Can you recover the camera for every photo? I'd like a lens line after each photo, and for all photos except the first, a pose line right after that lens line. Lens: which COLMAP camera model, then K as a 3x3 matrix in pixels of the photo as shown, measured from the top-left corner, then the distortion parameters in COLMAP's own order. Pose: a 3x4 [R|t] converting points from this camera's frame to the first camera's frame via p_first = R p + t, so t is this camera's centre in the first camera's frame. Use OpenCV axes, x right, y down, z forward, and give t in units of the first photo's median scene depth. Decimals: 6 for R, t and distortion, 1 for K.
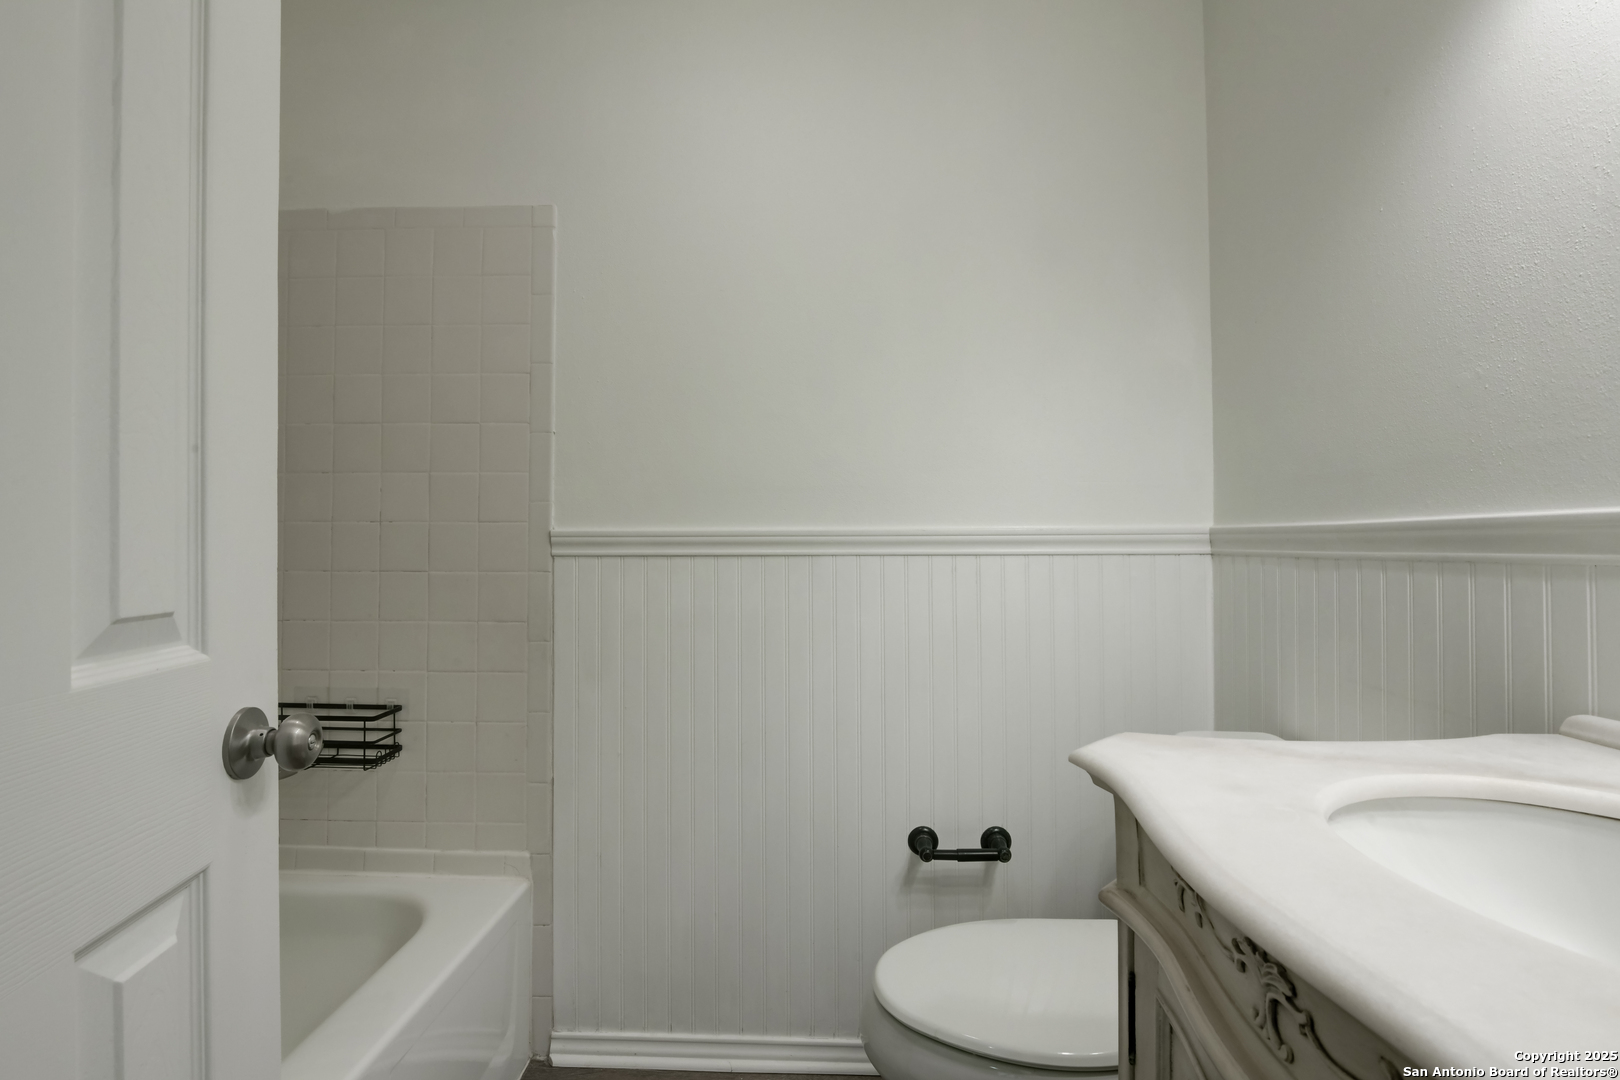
lens RADIAL K [[727.0, 0, 835.5], [0, 727.0, 538.3], [0, 0, 1]] dist [-0.009677, -0.001117]
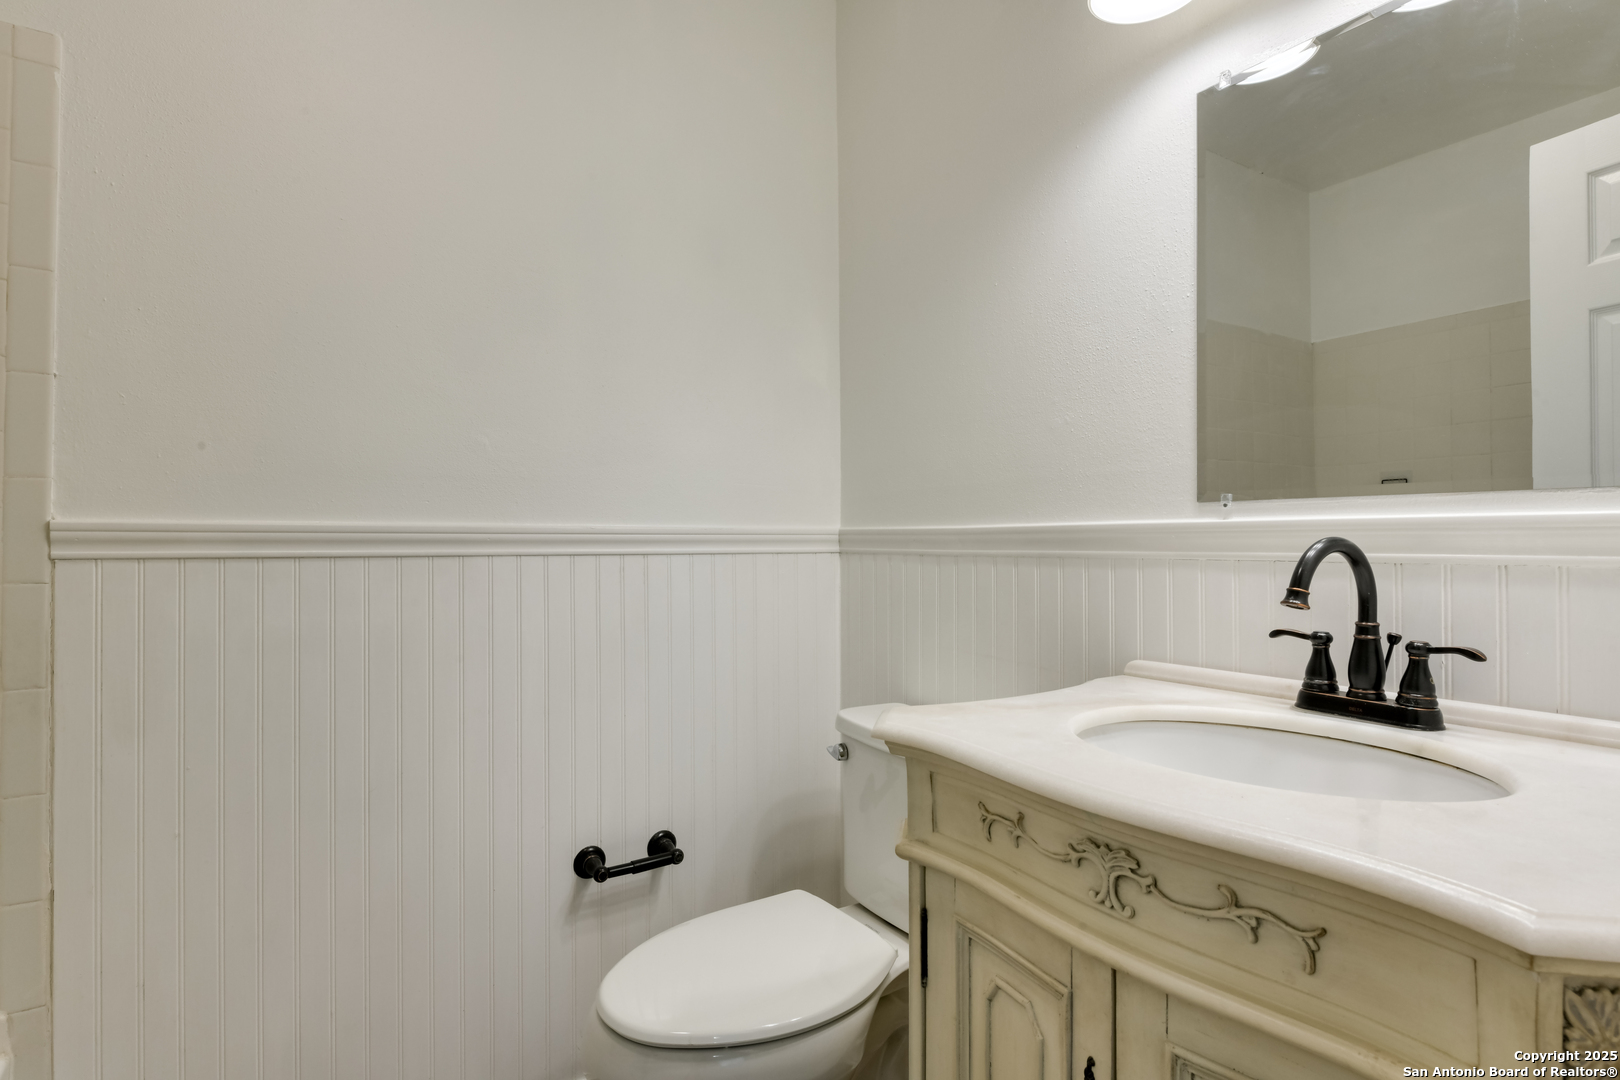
lens RADIAL K [[762.1, 0, 810.0], [0, 762.1, 540.0], [0, 0, 1]] dist [-0.003964, -0.000885]
pose [[0.835753, 0.004846, 0.549084, -0.189869], [-0.006957, 0.999974, 0.001764, 0.000471], [-0.549061, -0.005294, 0.835765, 0.032355]]
